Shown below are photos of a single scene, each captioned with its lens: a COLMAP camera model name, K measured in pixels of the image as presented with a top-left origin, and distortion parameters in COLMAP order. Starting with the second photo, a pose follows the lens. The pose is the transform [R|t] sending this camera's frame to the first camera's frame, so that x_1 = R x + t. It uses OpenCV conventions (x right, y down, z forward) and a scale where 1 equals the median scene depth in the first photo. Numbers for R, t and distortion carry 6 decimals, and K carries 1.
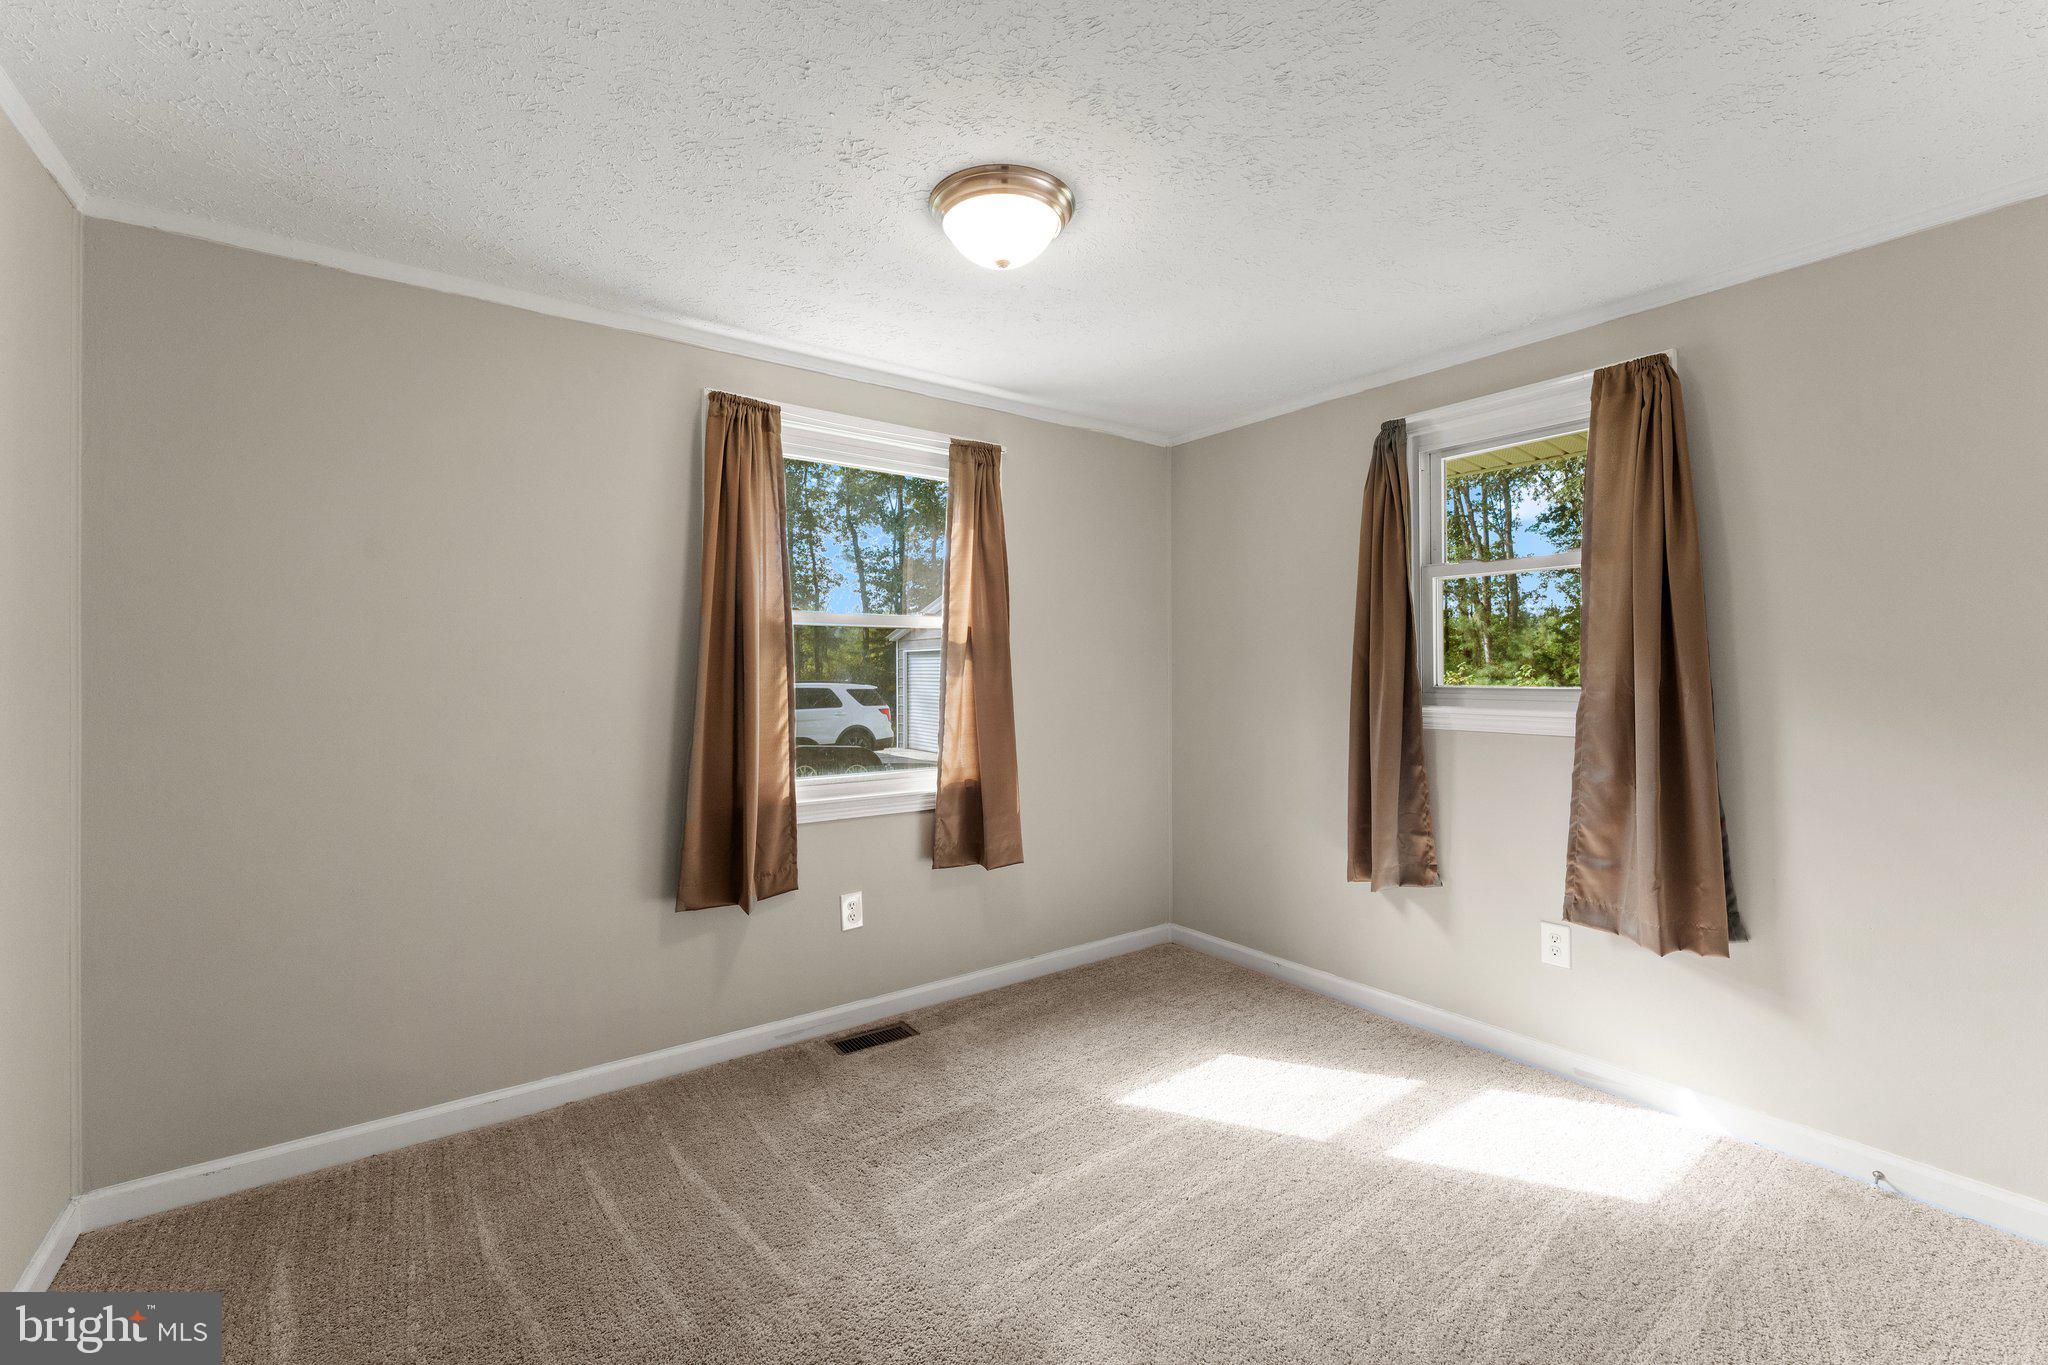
lens RADIAL K [[840.3, 0, 986.6], [0, 840.3, 675.4], [0, 0, 1]] dist [0.001810, -0.000785]
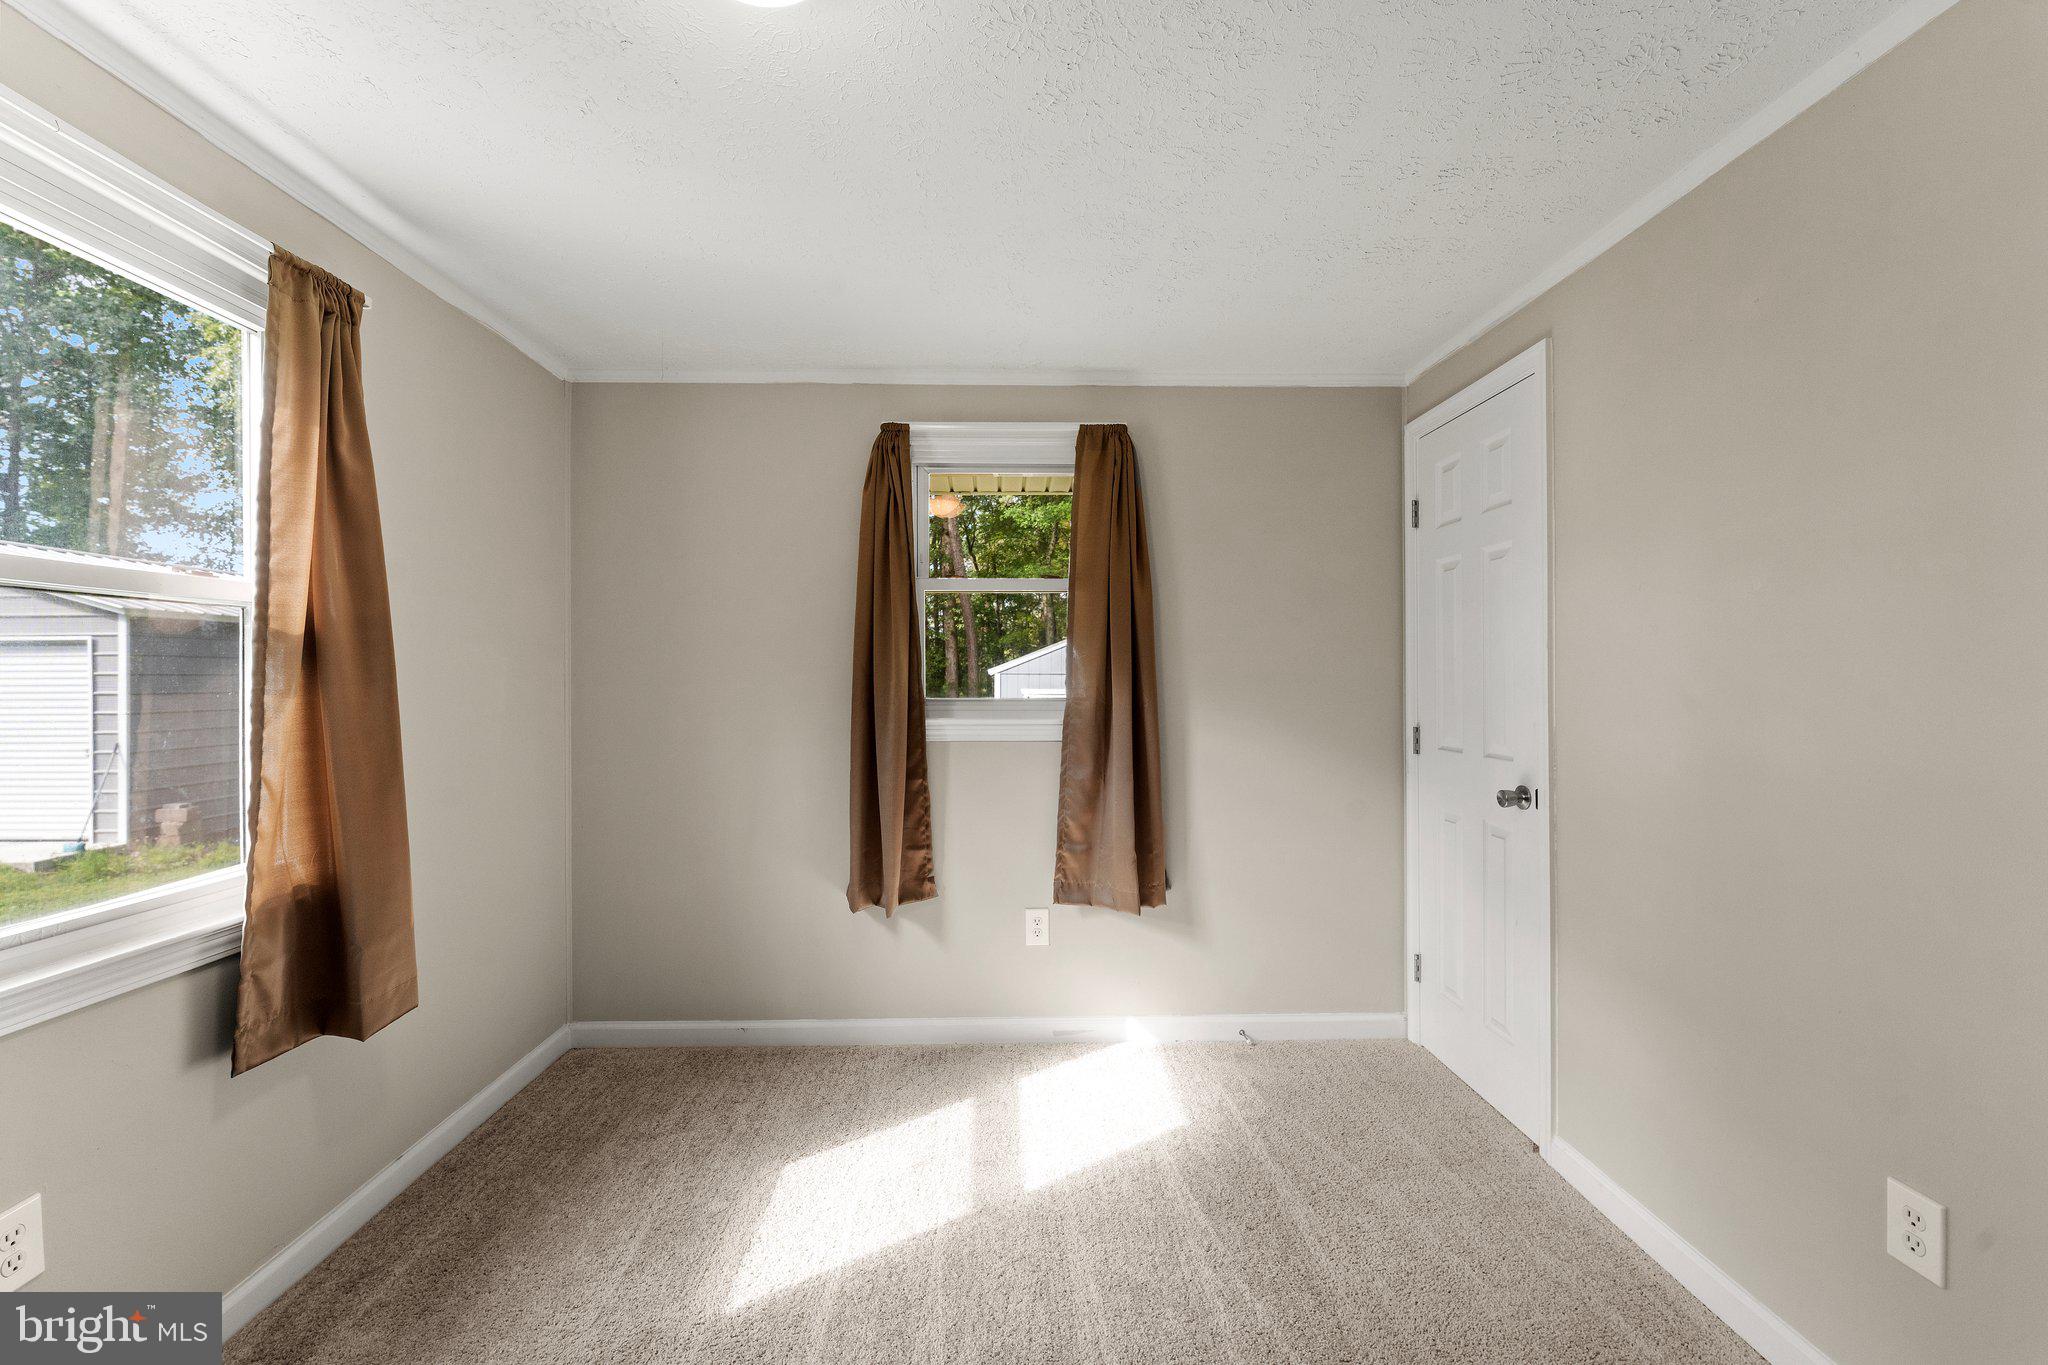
lens RADIAL K [[840.3, 0, 1023.0], [0, 840.3, 680.3], [0, 0, 1]] dist [0.001810, -0.000785]
pose [[0.562405, -0.000382, 0.826862, -0.233986], [0.005157, 0.999982, -0.003046, -0.004949], [-0.826846, 0.005977, 0.562397, 0.343998]]
